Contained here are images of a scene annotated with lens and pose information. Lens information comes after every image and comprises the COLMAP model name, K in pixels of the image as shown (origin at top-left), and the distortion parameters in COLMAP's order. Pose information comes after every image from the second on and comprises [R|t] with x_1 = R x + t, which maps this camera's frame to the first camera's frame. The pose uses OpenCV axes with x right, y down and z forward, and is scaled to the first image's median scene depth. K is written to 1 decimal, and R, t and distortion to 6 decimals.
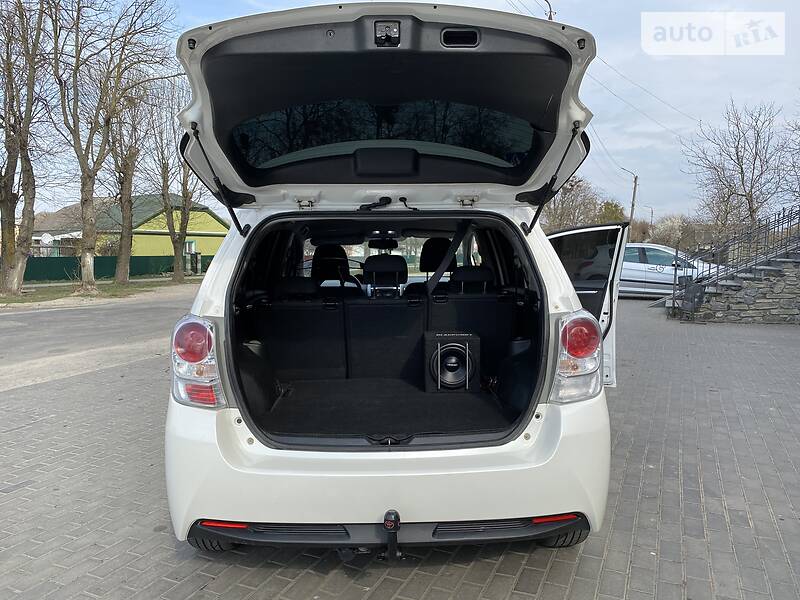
lens RADIAL K [[613.7, 0, 395.4], [0, 613.7, 302.0], [0, 0, 1]] dist [0.011840, -0.006313]
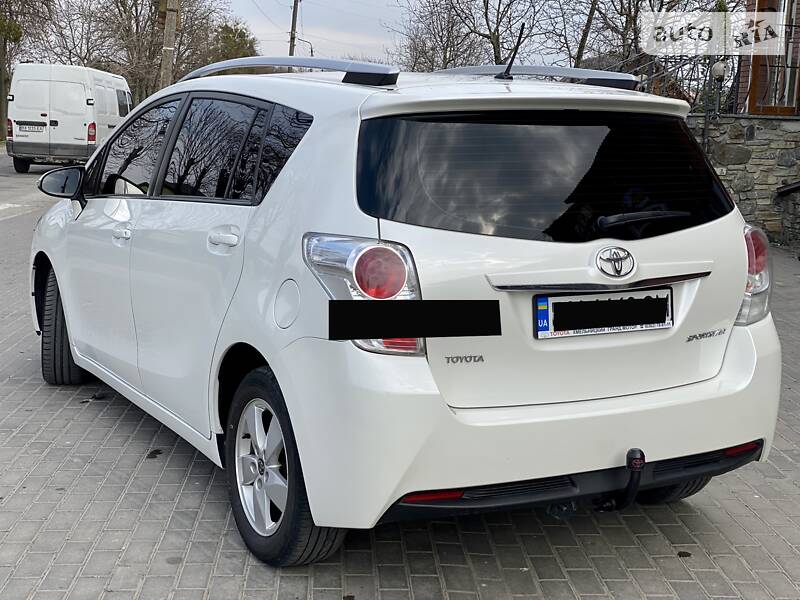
lens RADIAL K [[1195.4, 0, 403.4], [0, 1195.4, 301.4], [0, 0, 1]] dist [0.160103, -0.194191]
pose [[0.883520, -0.047553, 0.465972, -0.827673], [0.014817, 0.997173, 0.073668, -0.007096], [-0.468158, -0.058183, 0.881727, -0.283799]]
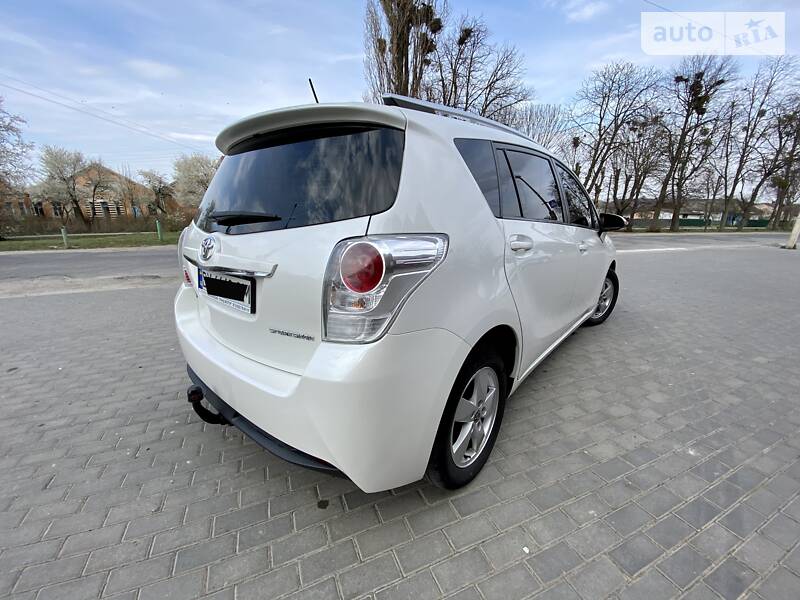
lens RADIAL K [[322.7, 0, 396.6], [0, 322.7, 302.0], [0, 0, 1]] dist [0.021797, -0.021104]
pose [[0.736833, 0.184875, -0.650306, 0.510409], [-0.067117, 0.977136, 0.201743, 0.011873], [0.672735, -0.105004, 0.732394, 0.604735]]
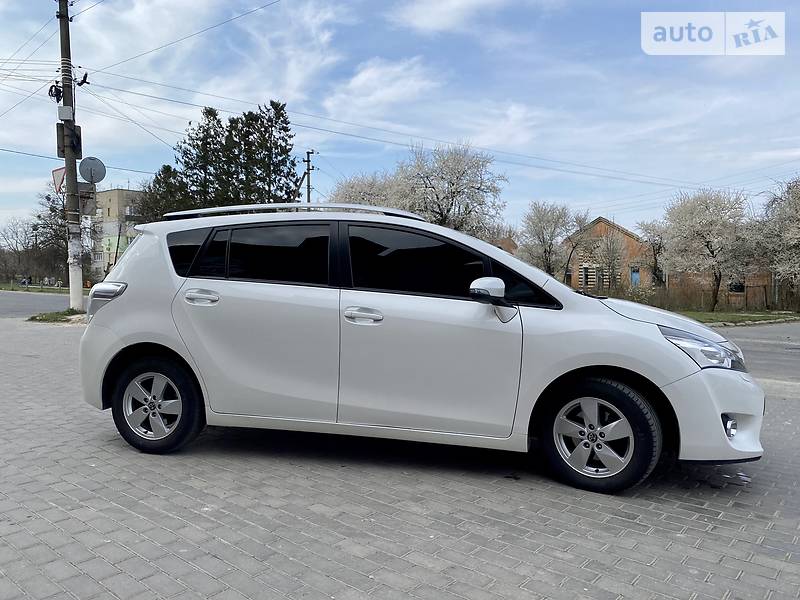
lens RADIAL K [[613.7, 0, 395.4], [0, 613.7, 302.0], [0, 0, 1]] dist [0.011840, -0.006313]
pose [[-0.265269, 0.037300, -0.963453, 1.552313], [-0.098427, 0.992984, 0.065543, -0.111677], [0.959137, 0.112216, -0.259737, 1.968142]]
